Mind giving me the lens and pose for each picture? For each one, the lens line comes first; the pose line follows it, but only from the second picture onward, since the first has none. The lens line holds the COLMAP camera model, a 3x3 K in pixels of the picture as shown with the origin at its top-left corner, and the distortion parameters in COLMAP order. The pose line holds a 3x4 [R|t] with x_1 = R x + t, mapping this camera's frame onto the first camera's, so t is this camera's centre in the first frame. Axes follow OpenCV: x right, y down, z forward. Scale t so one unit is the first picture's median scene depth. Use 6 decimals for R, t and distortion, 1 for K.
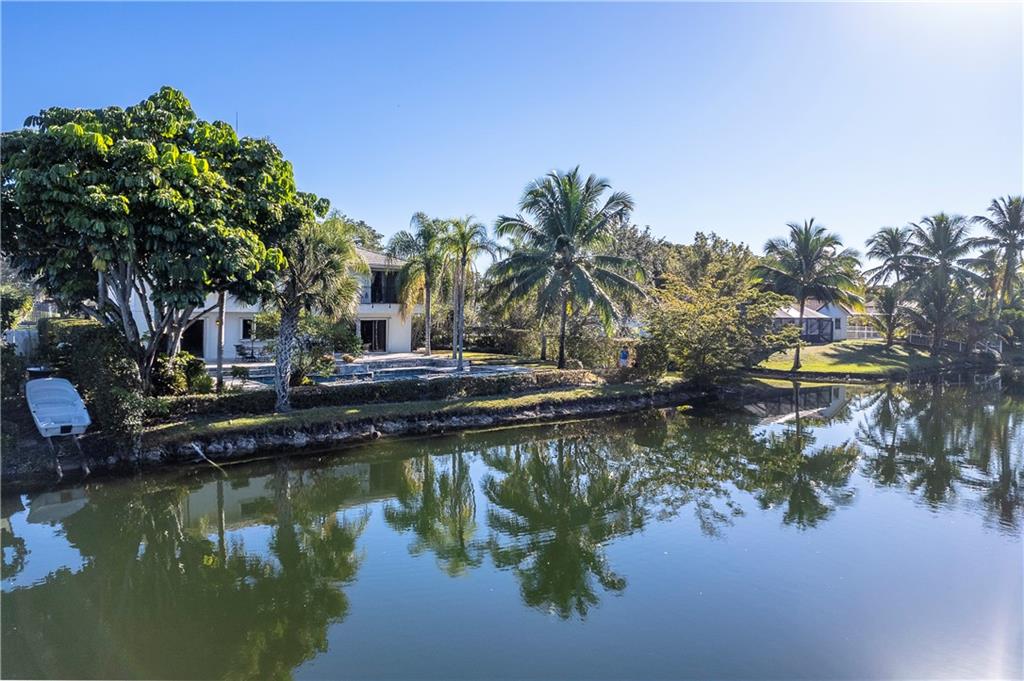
lens RADIAL K [[757.4, 0, 512.0], [0, 757.4, 340.5], [0, 0, 1]] dist [-0.048278, 0.003590]
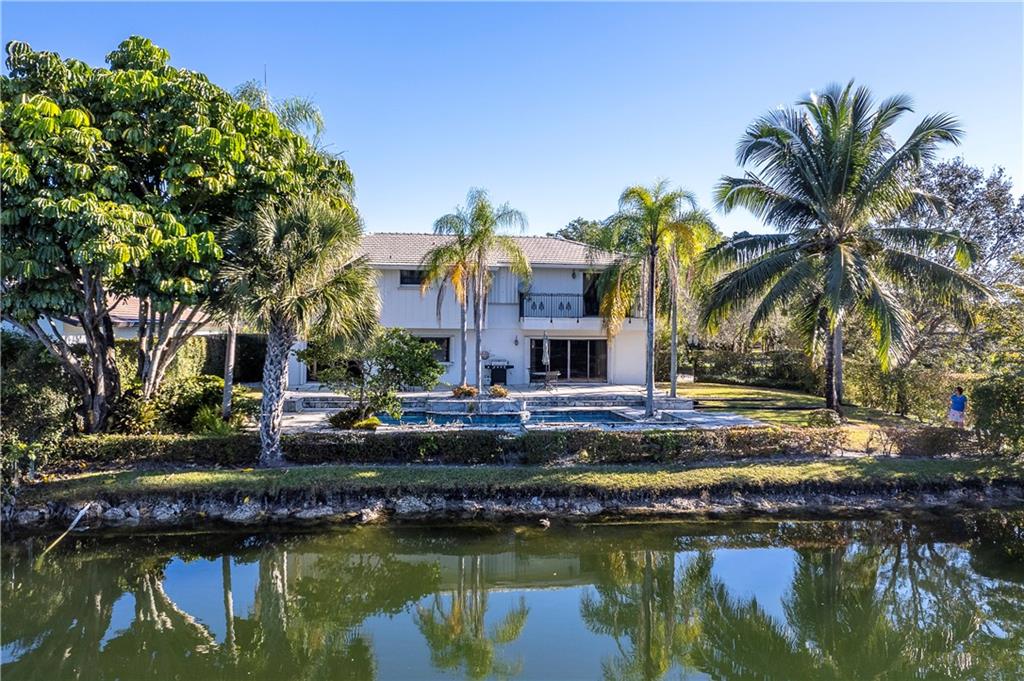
lens RADIAL K [[757.4, 0, 512.0], [0, 757.4, 340.5], [0, 0, 1]] dist [-0.048278, 0.003590]
pose [[0.833295, 0.005354, -0.552803, 0.221327], [-0.022001, 0.999482, -0.023483, -0.009221], [0.552391, 0.031731, 0.832981, 0.438269]]
